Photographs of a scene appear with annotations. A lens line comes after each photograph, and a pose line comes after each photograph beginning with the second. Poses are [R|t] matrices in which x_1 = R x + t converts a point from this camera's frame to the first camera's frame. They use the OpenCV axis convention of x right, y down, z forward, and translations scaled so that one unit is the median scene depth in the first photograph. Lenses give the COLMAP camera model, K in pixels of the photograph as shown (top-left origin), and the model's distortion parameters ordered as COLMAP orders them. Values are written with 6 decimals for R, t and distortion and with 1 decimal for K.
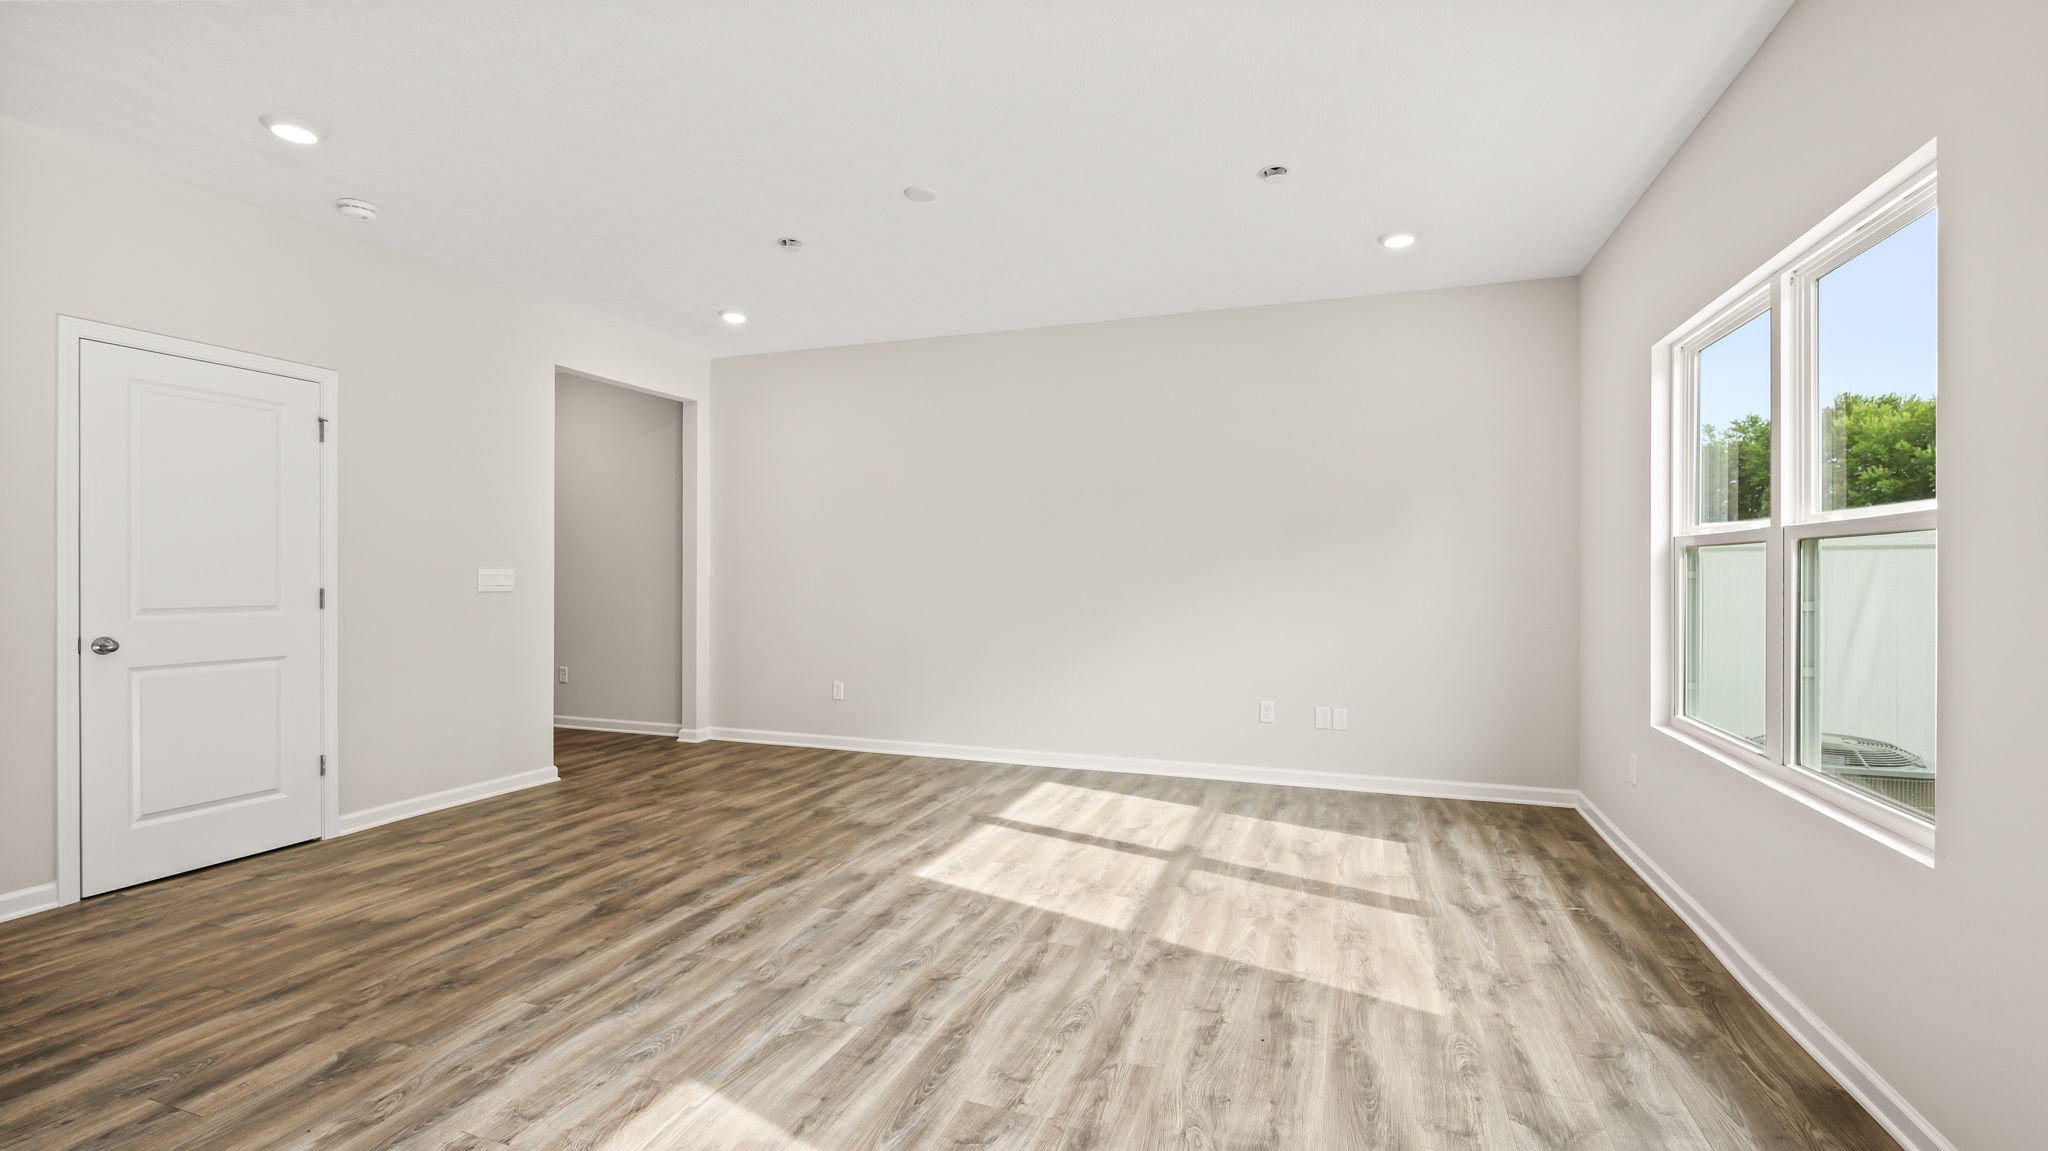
lens RADIAL K [[899.1, 0, 1020.7], [0, 899.1, 573.8], [0, 0, 1]] dist [-0.004191, 0.000491]
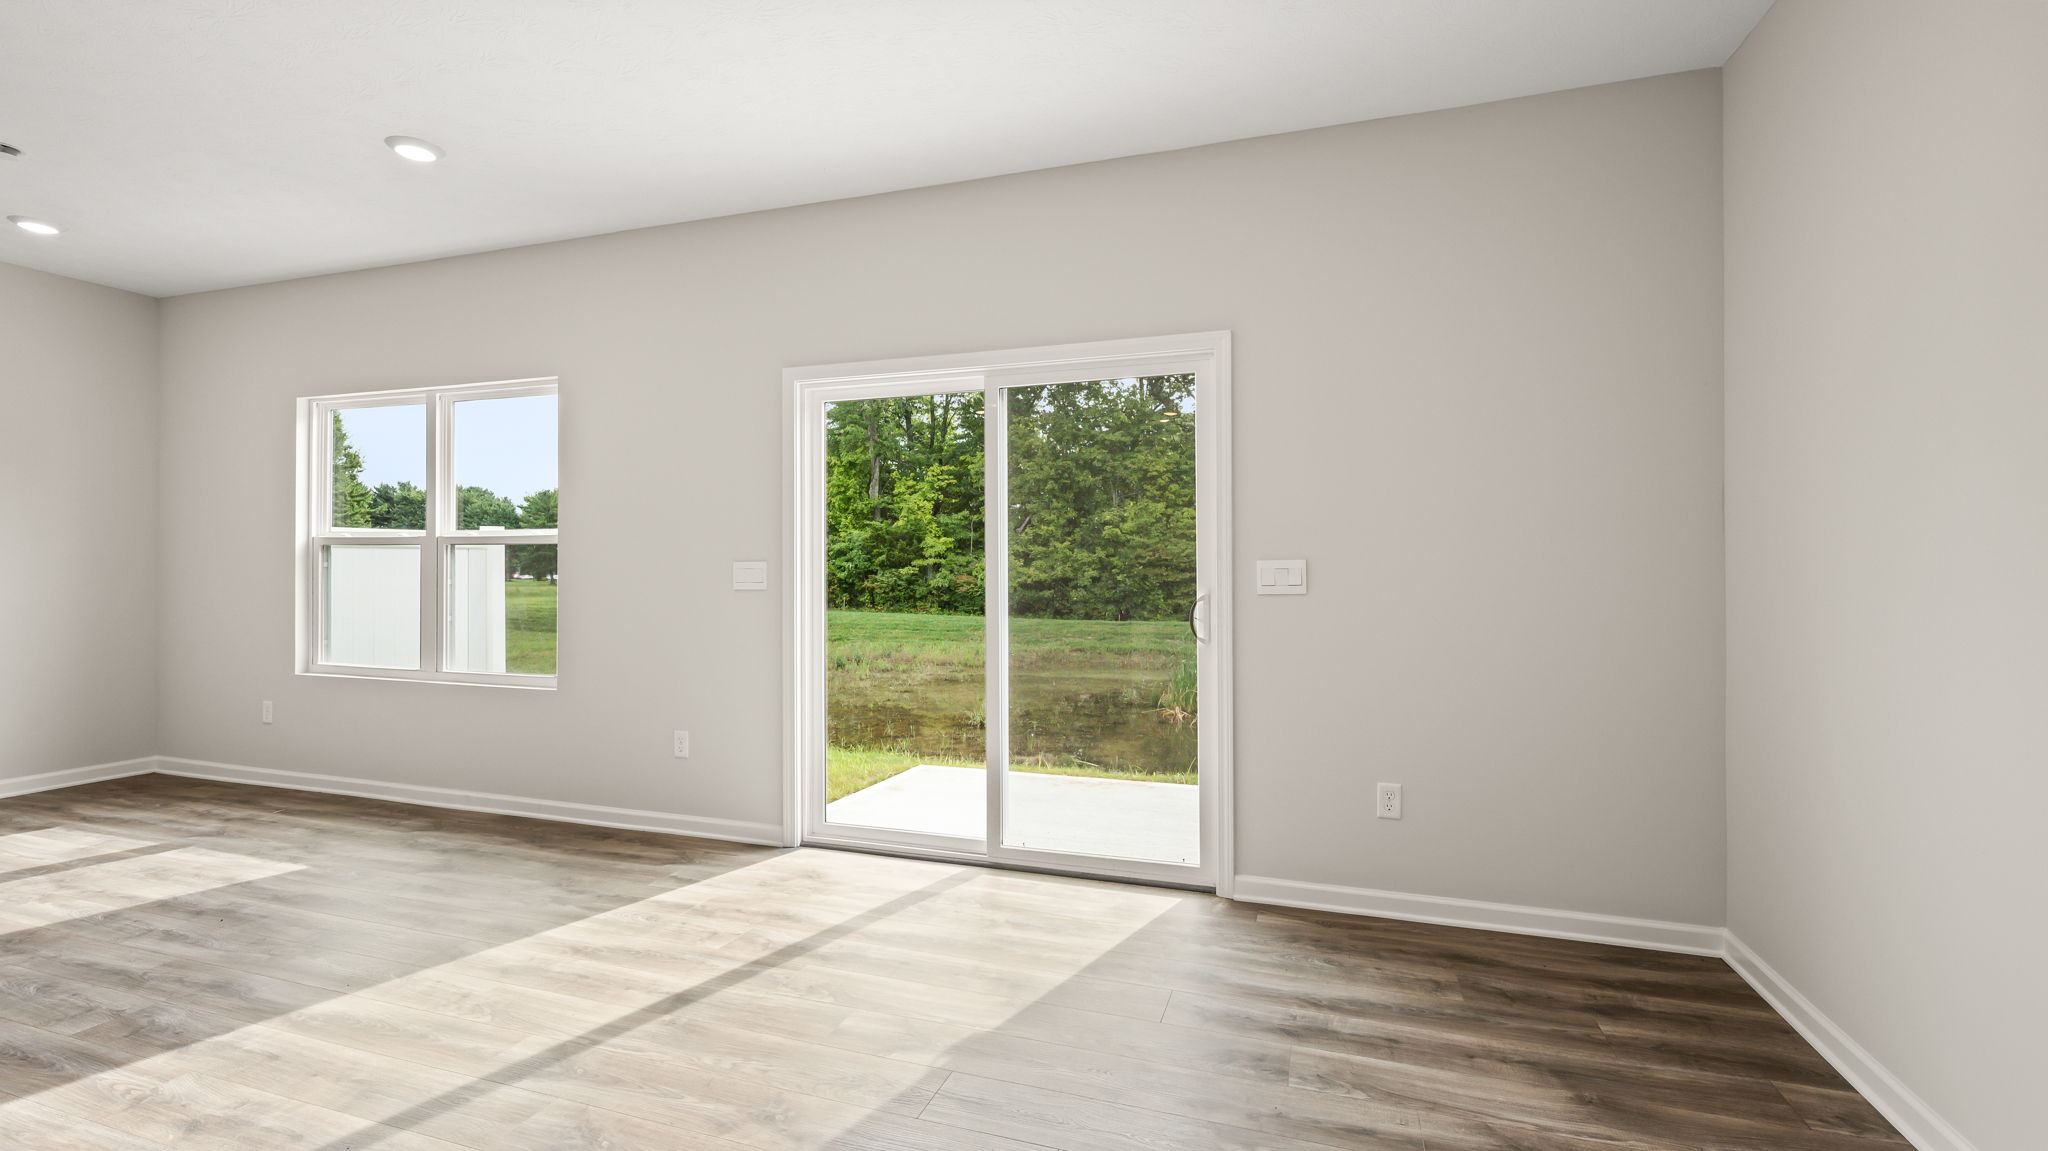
lens RADIAL K [[899.1, 0, 1022.9], [0, 899.1, 562.4], [0, 0, 1]] dist [-0.004191, 0.000491]
pose [[-0.021339, 0.007360, 0.999745, -0.712833], [-0.001522, 0.999972, -0.007394, 0.007718], [-0.999771, -0.001679, -0.021327, -0.086282]]
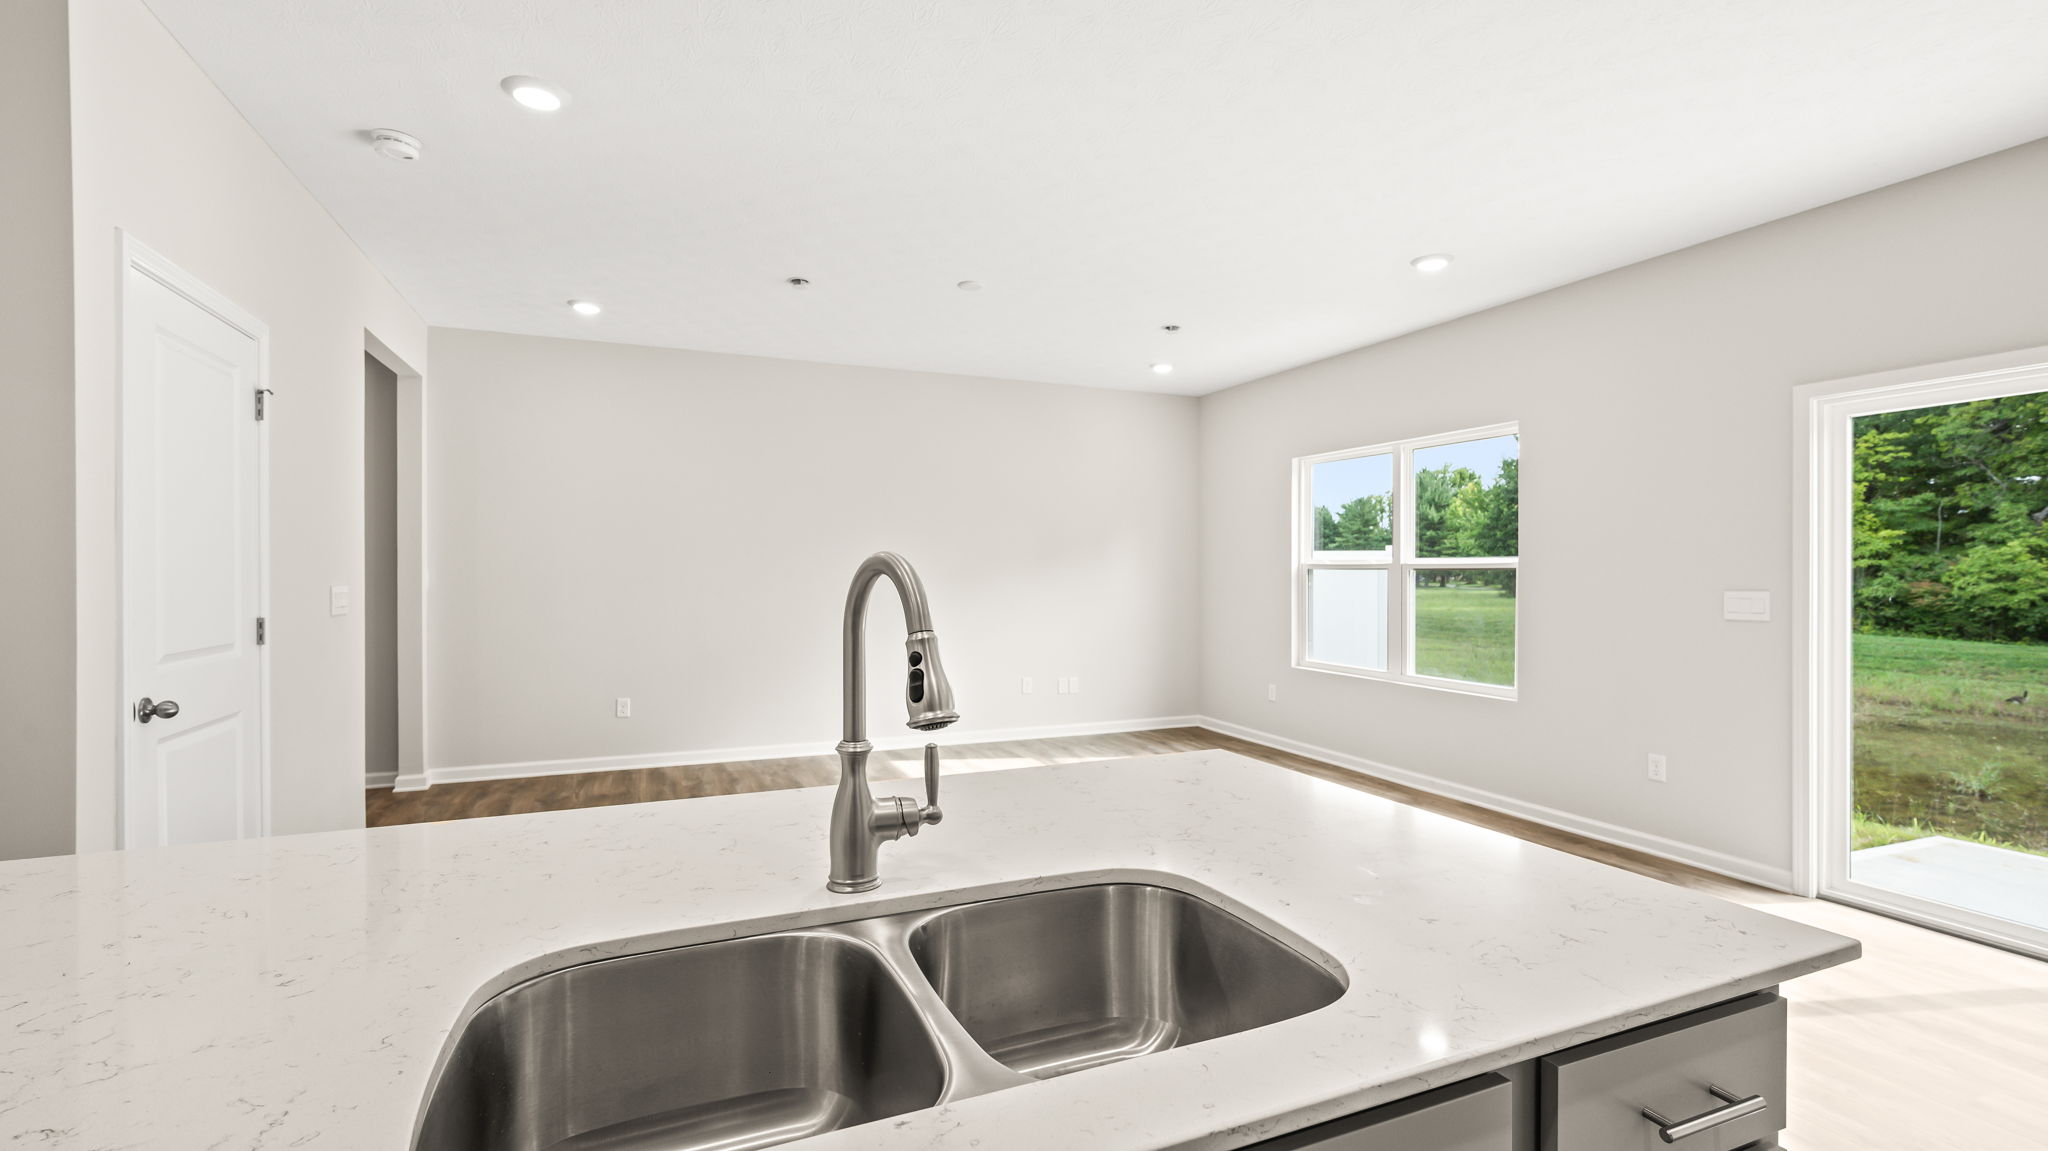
lens RADIAL K [[899.1, 0, 1025.9], [0, 899.1, 572.3], [0, 0, 1]] dist [-0.004191, 0.000491]
pose [[0.733003, -0.001303, 0.680225, -0.961720], [0.000044, 0.999998, 0.001869, -0.026049], [-0.680226, -0.001340, 0.733001, 0.029179]]
